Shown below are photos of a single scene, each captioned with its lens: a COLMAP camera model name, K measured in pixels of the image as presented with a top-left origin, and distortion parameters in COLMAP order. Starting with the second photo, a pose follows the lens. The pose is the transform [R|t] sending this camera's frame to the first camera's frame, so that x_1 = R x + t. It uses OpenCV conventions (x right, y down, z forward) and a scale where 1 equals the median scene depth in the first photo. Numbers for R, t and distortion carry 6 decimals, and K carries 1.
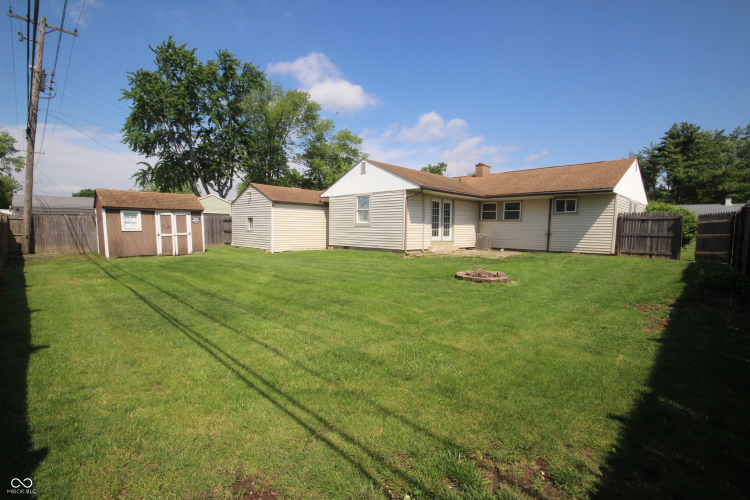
lens RADIAL K [[349.8, 0, 375.6], [0, 349.8, 257.7], [0, 0, 1]] dist [-0.003175, -0.000497]
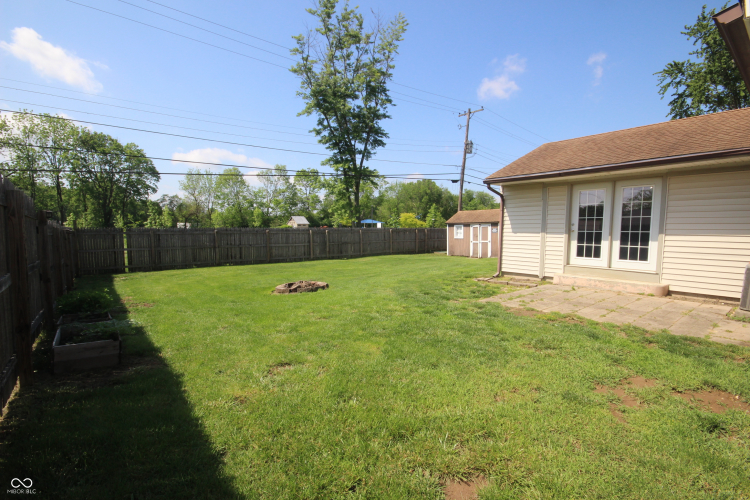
lens RADIAL K [[349.8, 0, 375.6], [0, 349.8, 257.7], [0, 0, 1]] dist [-0.003175, -0.000497]
pose [[-0.148041, 0.066855, -0.986719, 0.747640], [-0.085948, 0.993068, 0.080180, -0.077776], [0.985239, 0.096676, -0.141269, 0.801151]]
